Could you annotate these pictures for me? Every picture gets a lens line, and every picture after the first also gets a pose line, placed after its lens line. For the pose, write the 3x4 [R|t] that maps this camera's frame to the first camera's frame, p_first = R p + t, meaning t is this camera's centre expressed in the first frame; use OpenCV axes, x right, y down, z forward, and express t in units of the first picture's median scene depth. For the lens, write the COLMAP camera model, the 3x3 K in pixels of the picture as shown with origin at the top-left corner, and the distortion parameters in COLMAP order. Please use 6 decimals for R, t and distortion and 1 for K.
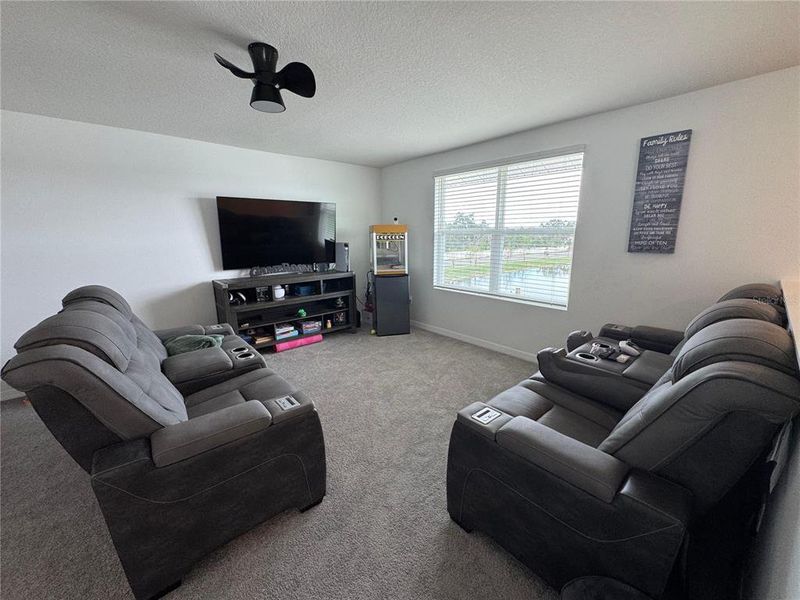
lens RADIAL K [[317.5, 0, 395.9], [0, 317.5, 299.6], [0, 0, 1]] dist [-0.000881, 0.000215]
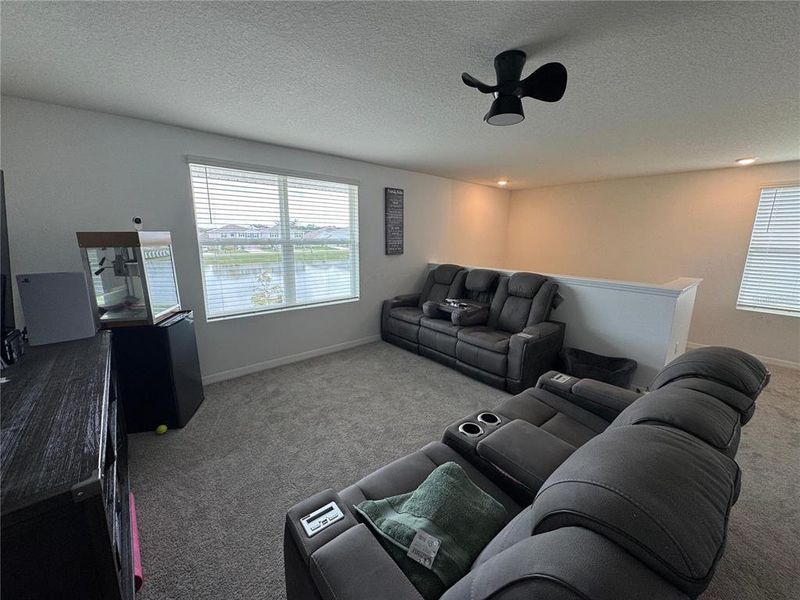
lens RADIAL K [[317.5, 0, 399.5], [0, 317.5, 299.5], [0, 0, 1]] dist [-0.000881, 0.000215]
pose [[0.017603, -0.189448, 0.981733, -0.947851], [0.197529, 0.963192, 0.182329, -0.218324], [-0.980139, 0.190712, 0.054377, 0.912436]]
